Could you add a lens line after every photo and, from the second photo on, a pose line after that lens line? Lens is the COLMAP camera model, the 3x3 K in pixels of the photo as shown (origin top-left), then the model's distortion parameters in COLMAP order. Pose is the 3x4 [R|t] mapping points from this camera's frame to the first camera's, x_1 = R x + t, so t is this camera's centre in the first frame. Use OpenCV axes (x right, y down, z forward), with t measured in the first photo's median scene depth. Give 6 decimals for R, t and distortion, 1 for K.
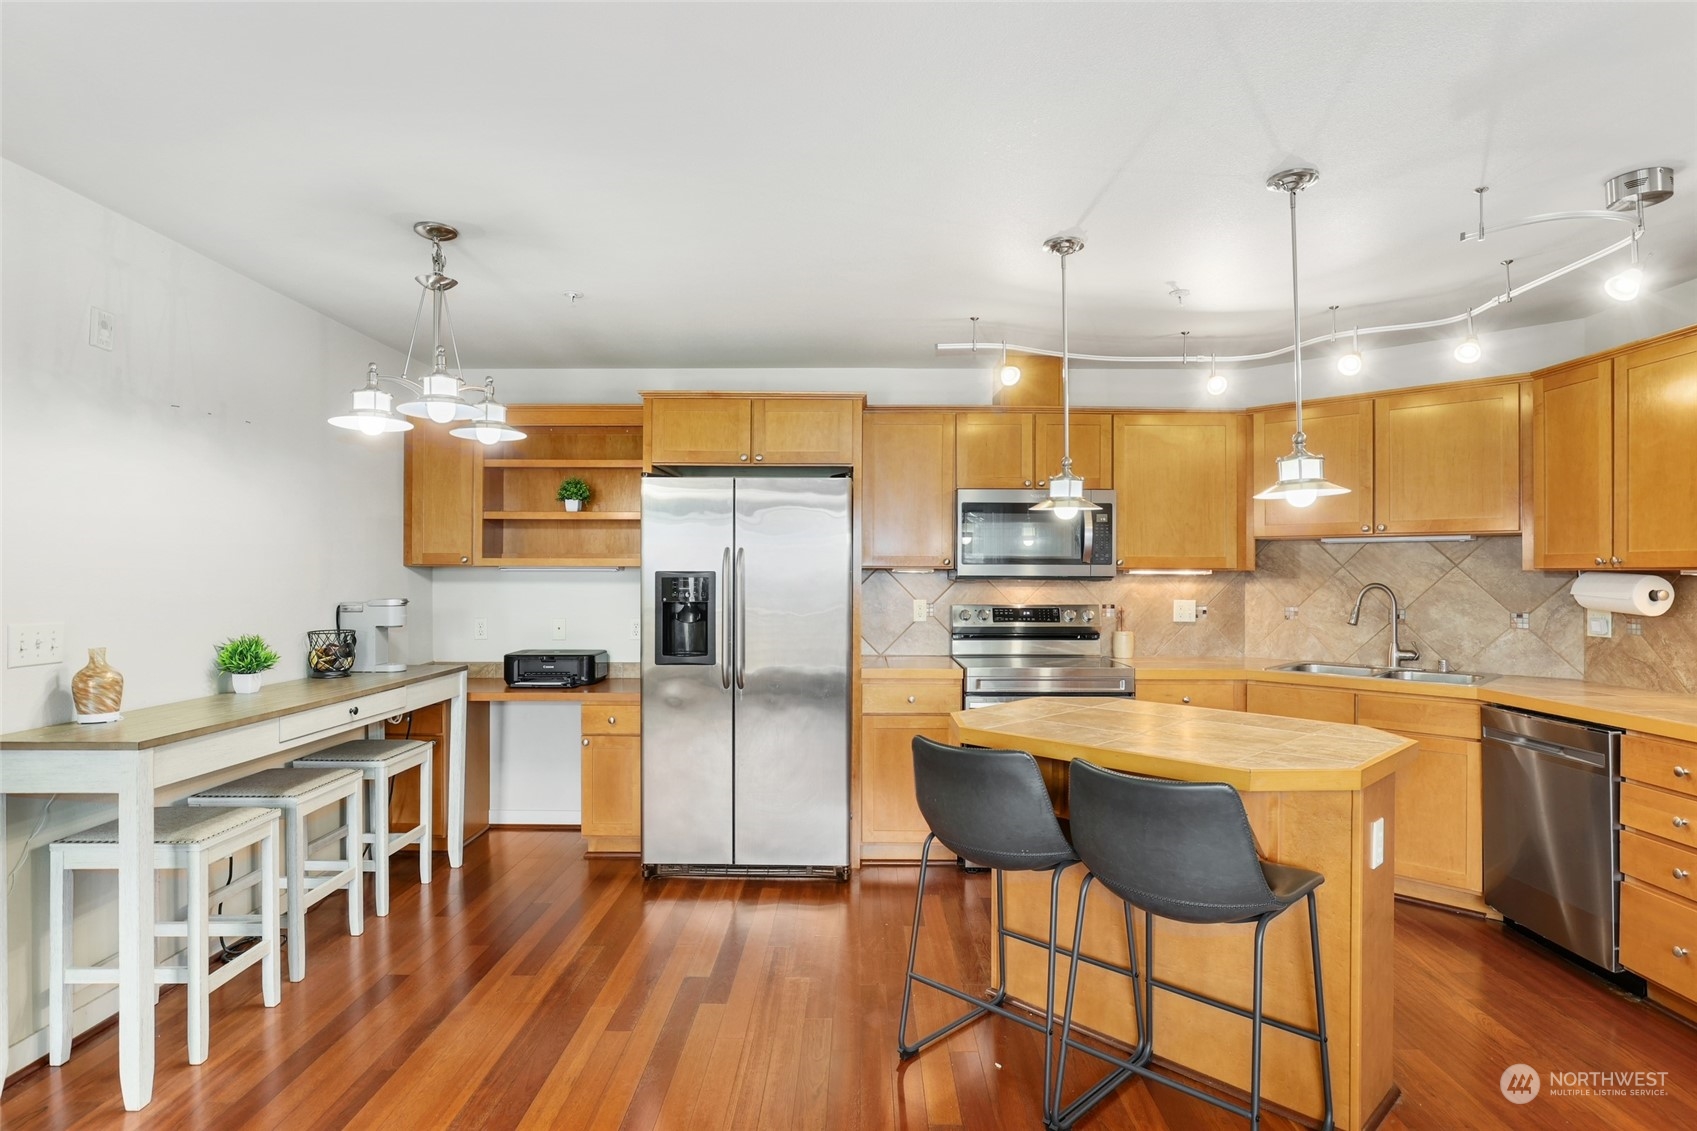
lens RADIAL K [[892.8, 0, 855.0], [0, 892.8, 569.9], [0, 0, 1]] dist [-0.027573, 0.007785]
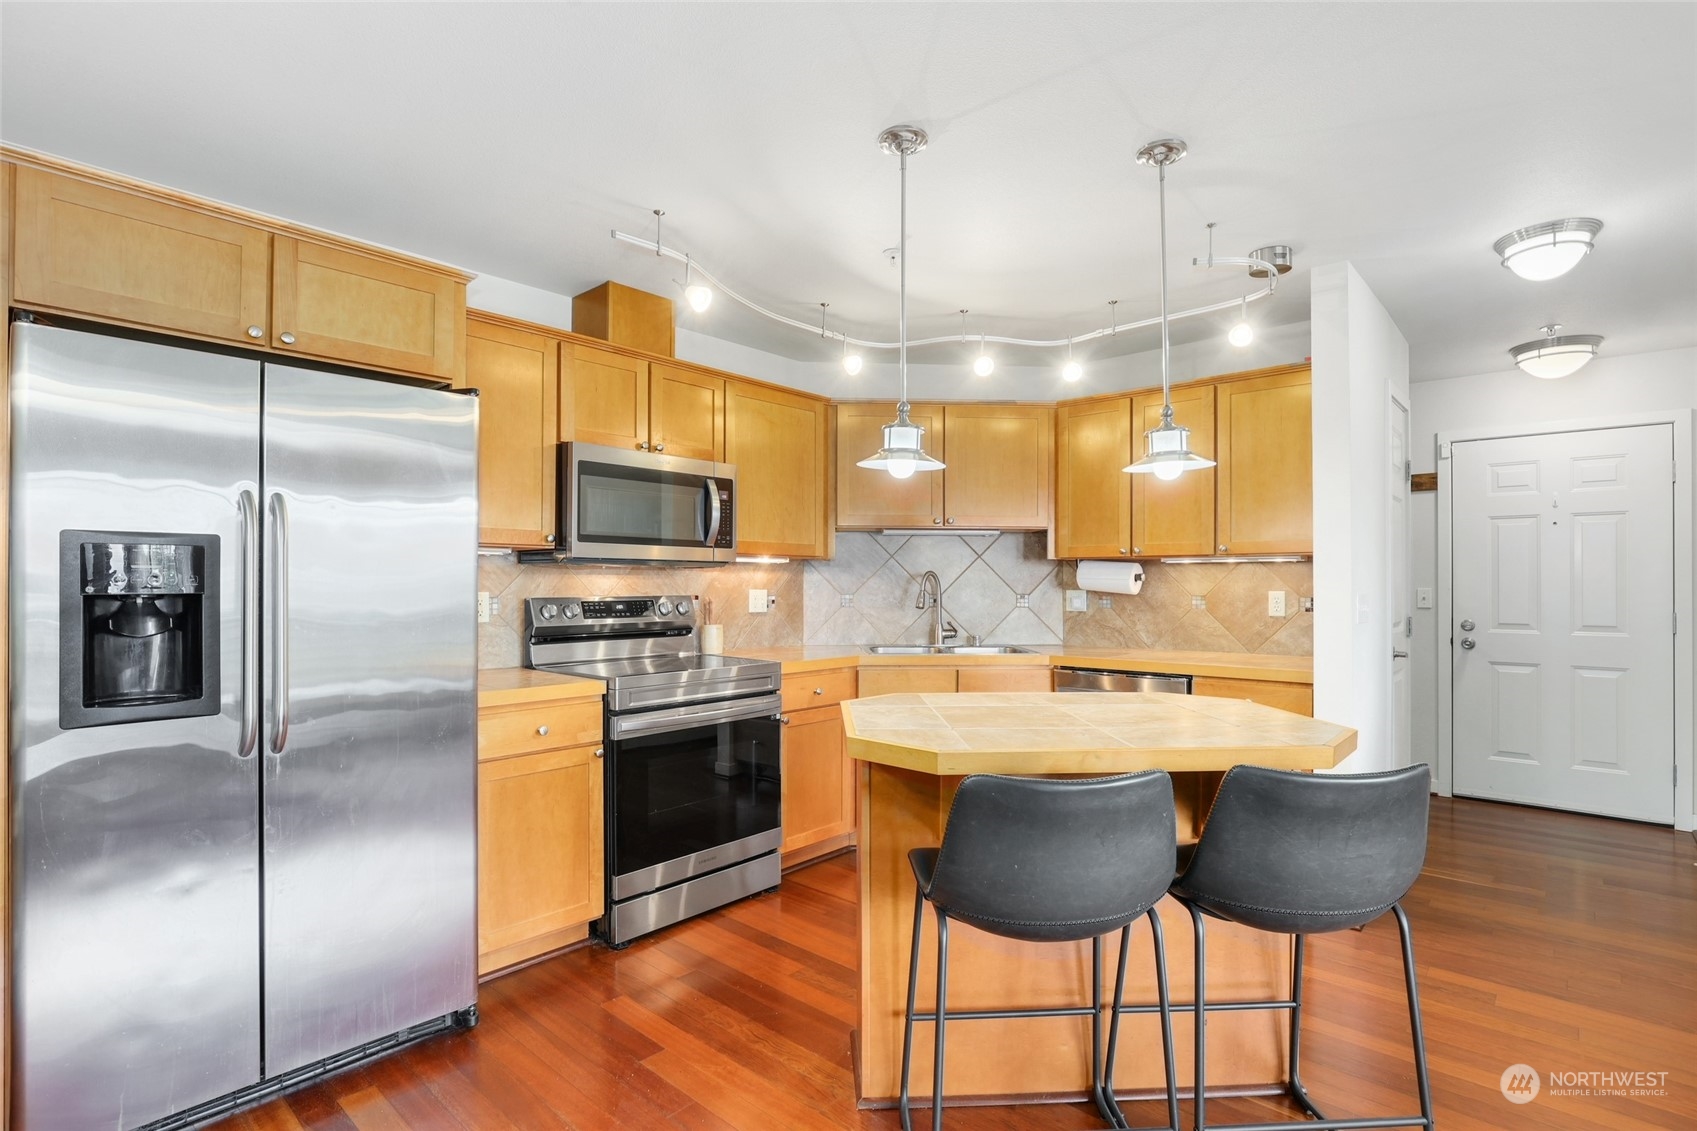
lens RADIAL K [[813.4, 0, 856.5], [0, 813.4, 578.7], [0, 0, 1]] dist [-0.026662, 0.008638]
pose [[0.662566, 0.001538, 0.749002, -0.259879], [-0.002286, 0.999997, -0.000031, 0.026368], [-0.749000, -0.001692, 0.662568, 0.408411]]
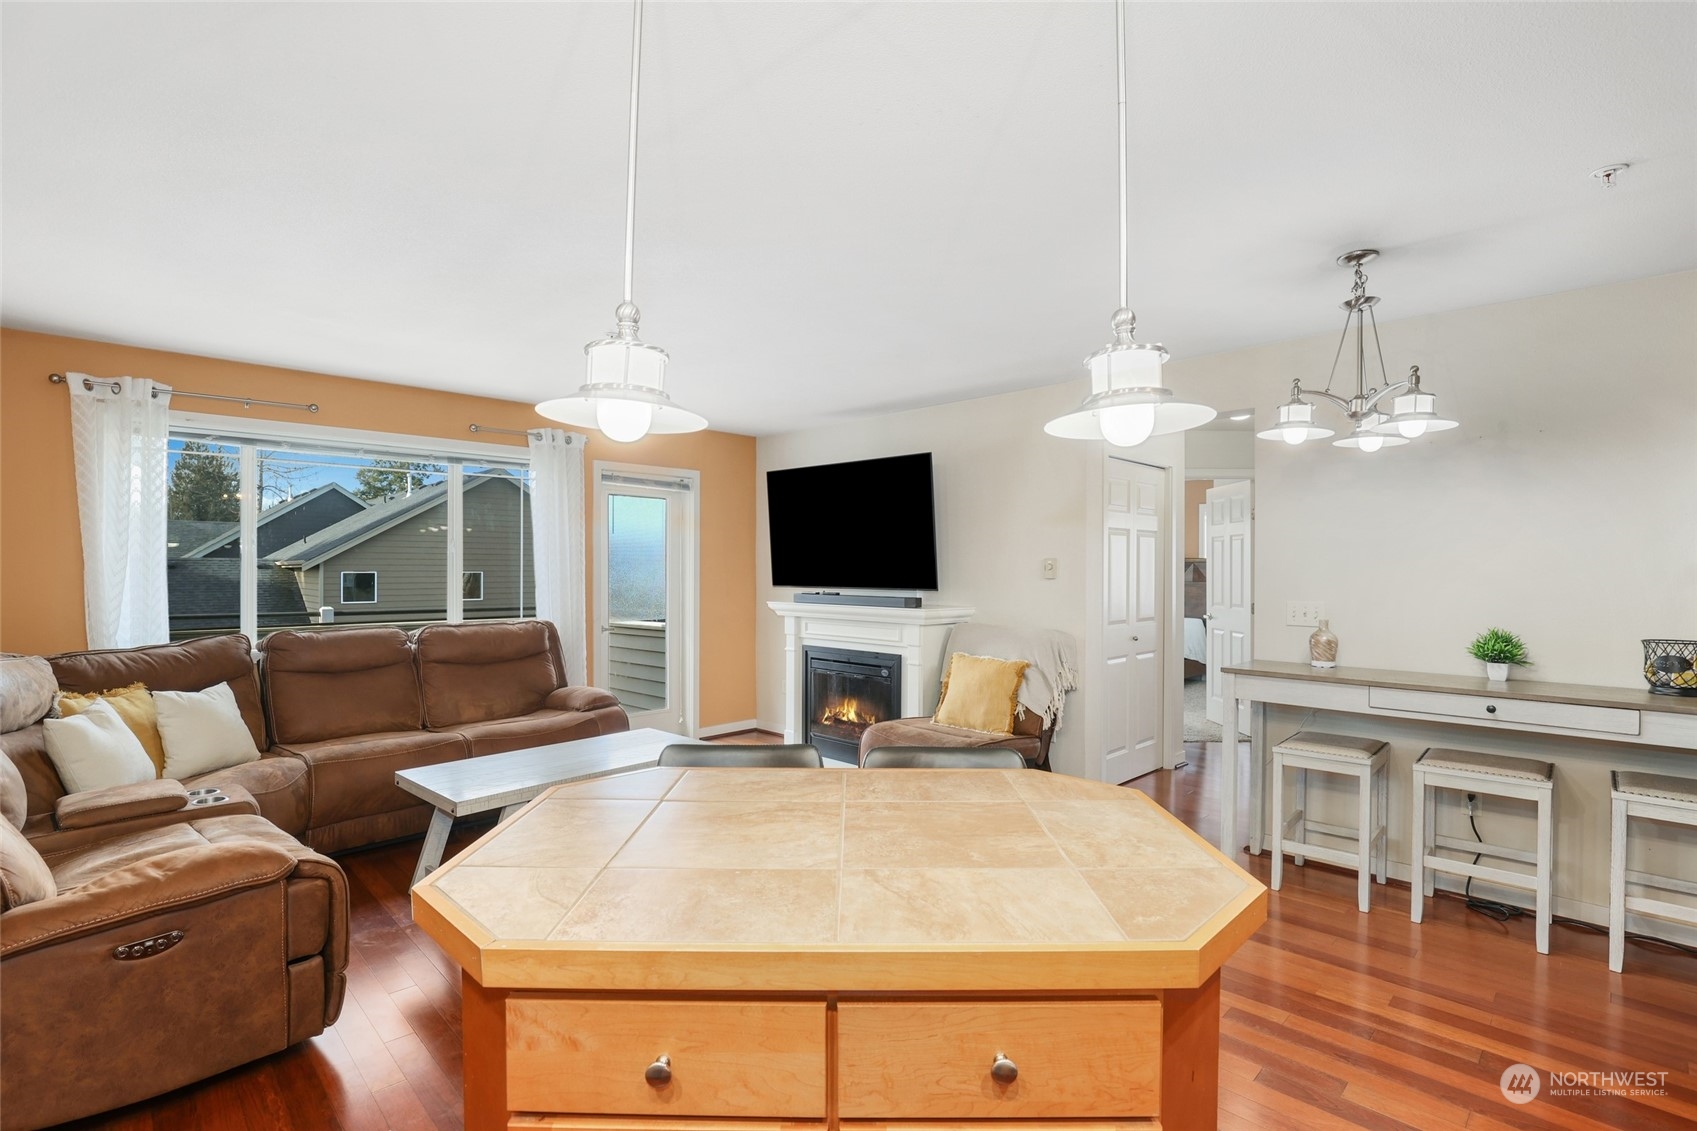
lens RADIAL K [[789.3, 0, 853.8], [0, 789.3, 572.6], [0, 0, 1]] dist [-0.024882, 0.001715]
pose [[-0.703262, -0.000212, -0.710931, 0.462875], [-0.001610, 0.999998, 0.001294, 0.002789], [0.710929, 0.002055, -0.703261, 0.892401]]
